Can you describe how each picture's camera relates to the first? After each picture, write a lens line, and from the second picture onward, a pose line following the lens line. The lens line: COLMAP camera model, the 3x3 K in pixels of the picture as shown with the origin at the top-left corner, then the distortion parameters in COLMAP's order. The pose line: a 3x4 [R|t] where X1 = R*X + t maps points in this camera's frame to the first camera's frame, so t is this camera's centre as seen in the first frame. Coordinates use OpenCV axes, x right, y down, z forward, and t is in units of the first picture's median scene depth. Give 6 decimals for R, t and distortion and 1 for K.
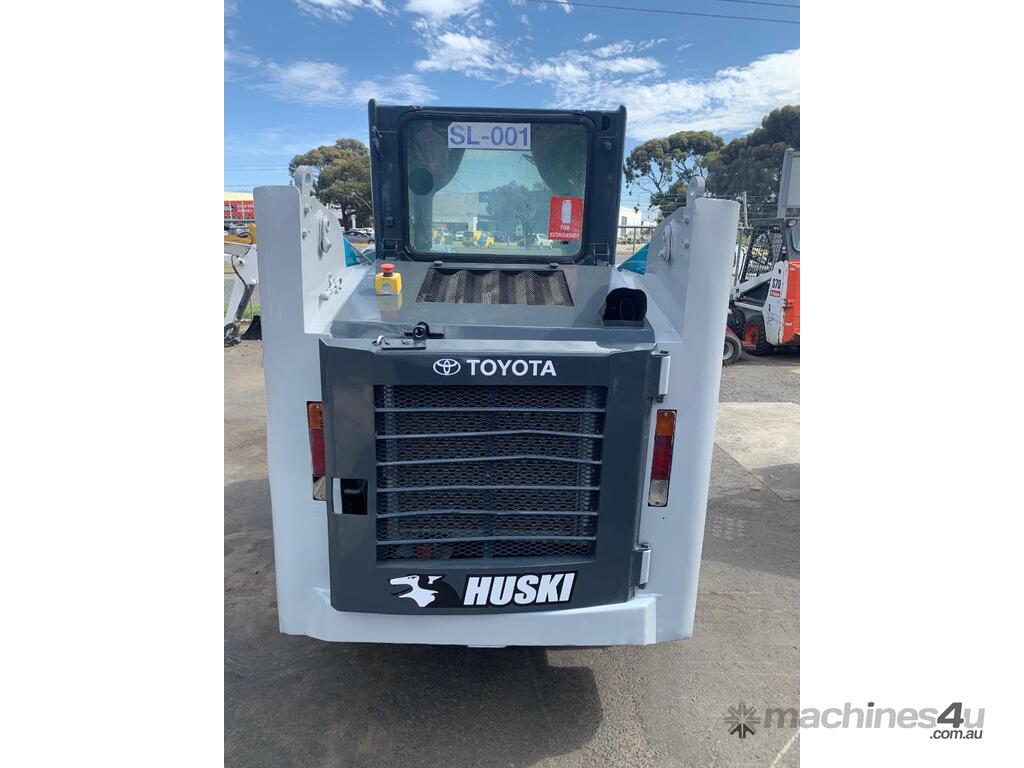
lens RADIAL K [[604.8, 0, 509.4], [0, 604.8, 386.5], [0, 0, 1]] dist [0.001944, 0.001998]
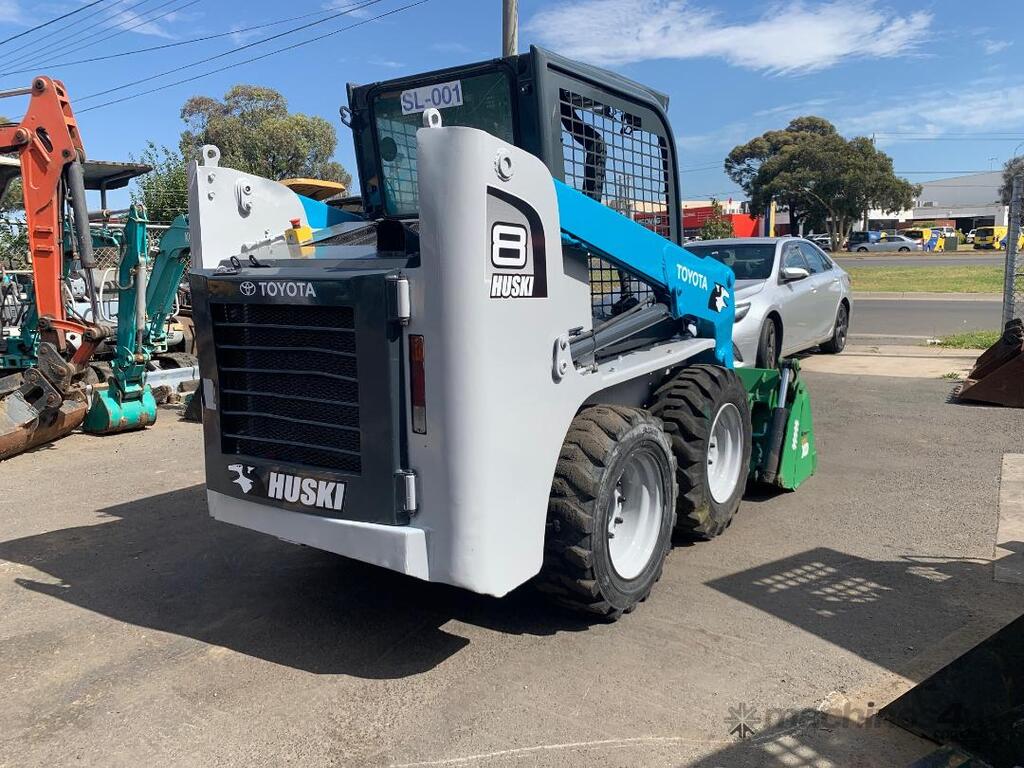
lens RADIAL K [[798.0, 0, 512.4], [0, 798.0, 385.9], [0, 0, 1]] dist [0.009180, -0.000689]
pose [[0.811545, 0.054065, -0.581783, 1.180127], [-0.096902, 0.994375, -0.042764, 0.166749], [0.576198, 0.091081, 0.812219, -0.002403]]
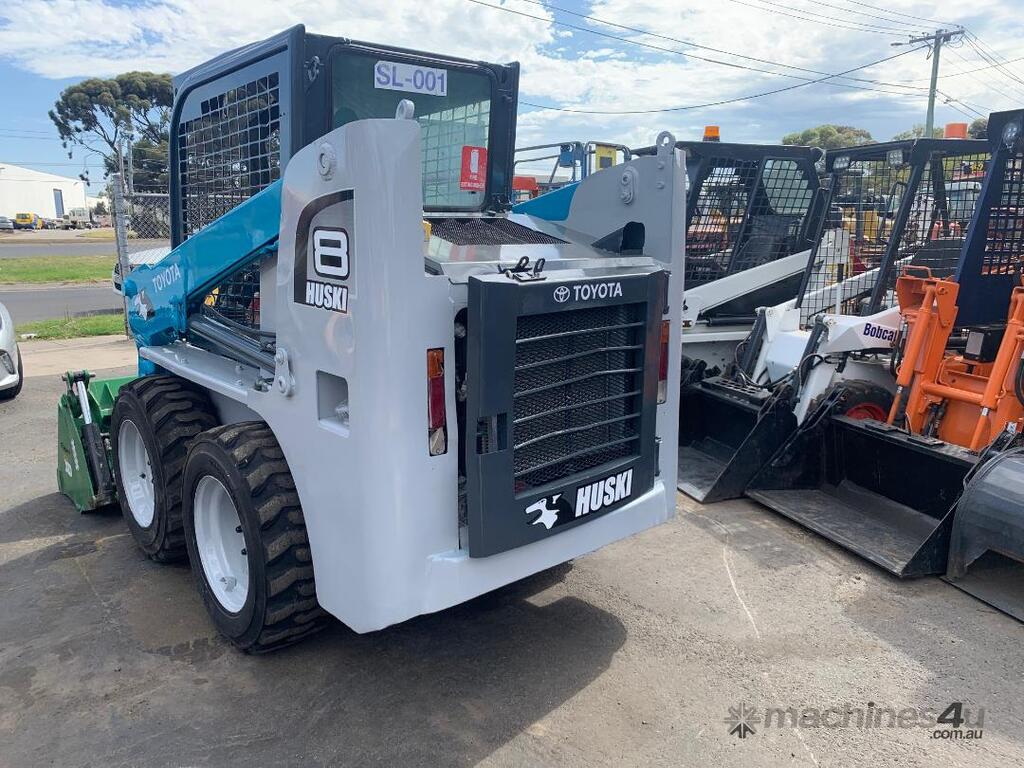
lens RADIAL K [[782.6, 0, 510.8], [0, 782.6, 408.3], [0, 0, 1]] dist [0.024782, -0.012584]
pose [[0.764676, -0.172553, 0.620884, -0.992293], [0.174460, 0.982936, 0.058309, 0.065630], [-0.620351, 0.063732, 0.781731, -0.040013]]
